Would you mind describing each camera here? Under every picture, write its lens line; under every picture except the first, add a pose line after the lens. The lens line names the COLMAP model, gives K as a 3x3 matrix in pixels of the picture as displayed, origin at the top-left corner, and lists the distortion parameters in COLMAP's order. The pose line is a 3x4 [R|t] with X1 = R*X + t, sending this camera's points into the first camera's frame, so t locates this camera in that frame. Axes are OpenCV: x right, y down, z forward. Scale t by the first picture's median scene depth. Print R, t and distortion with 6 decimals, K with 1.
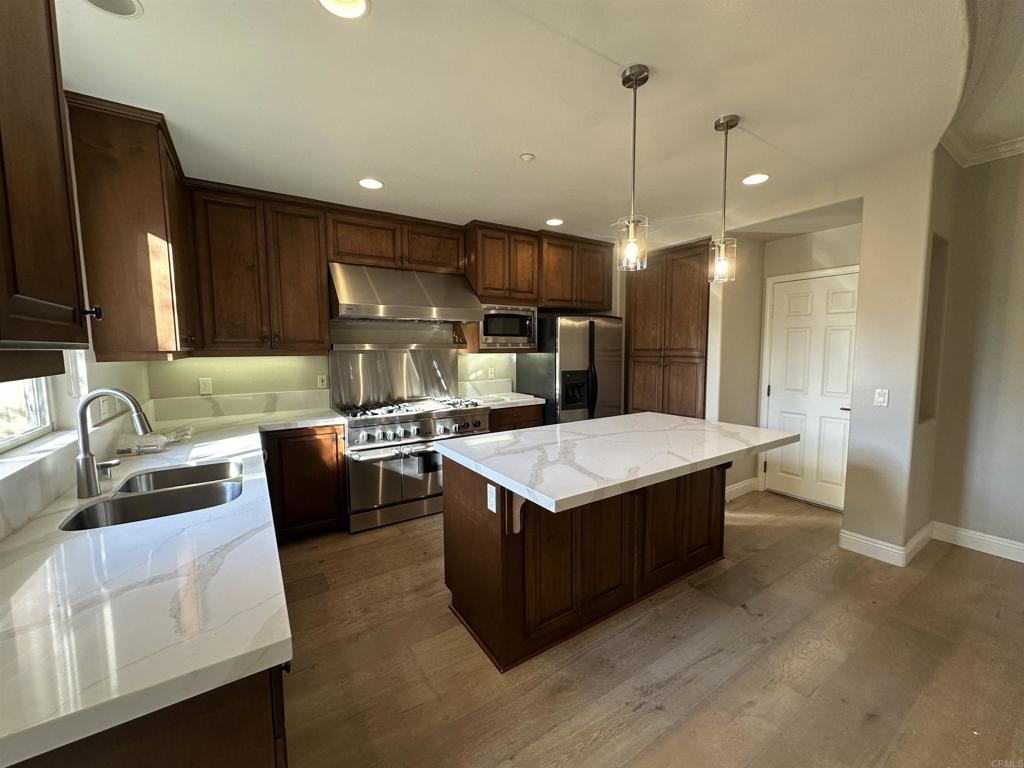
lens RADIAL K [[409.0, 0, 513.6], [0, 409.0, 383.9], [0, 0, 1]] dist [-0.001485, -0.000019]
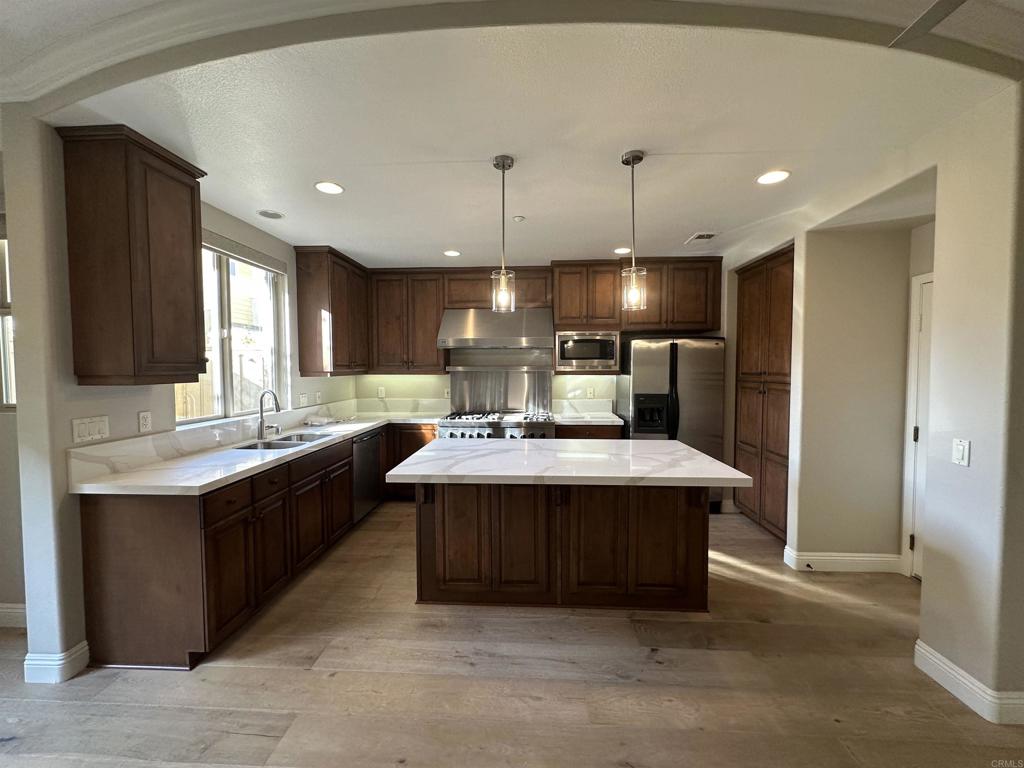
lens RADIAL K [[409.0, 0, 513.2], [0, 409.0, 384.2], [0, 0, 1]] dist [-0.001485, -0.000019]
pose [[0.804324, 0.031559, -0.593352, 0.498711], [-0.055994, 0.998170, -0.022812, -0.015697], [0.591546, 0.051573, 0.804620, 0.012224]]
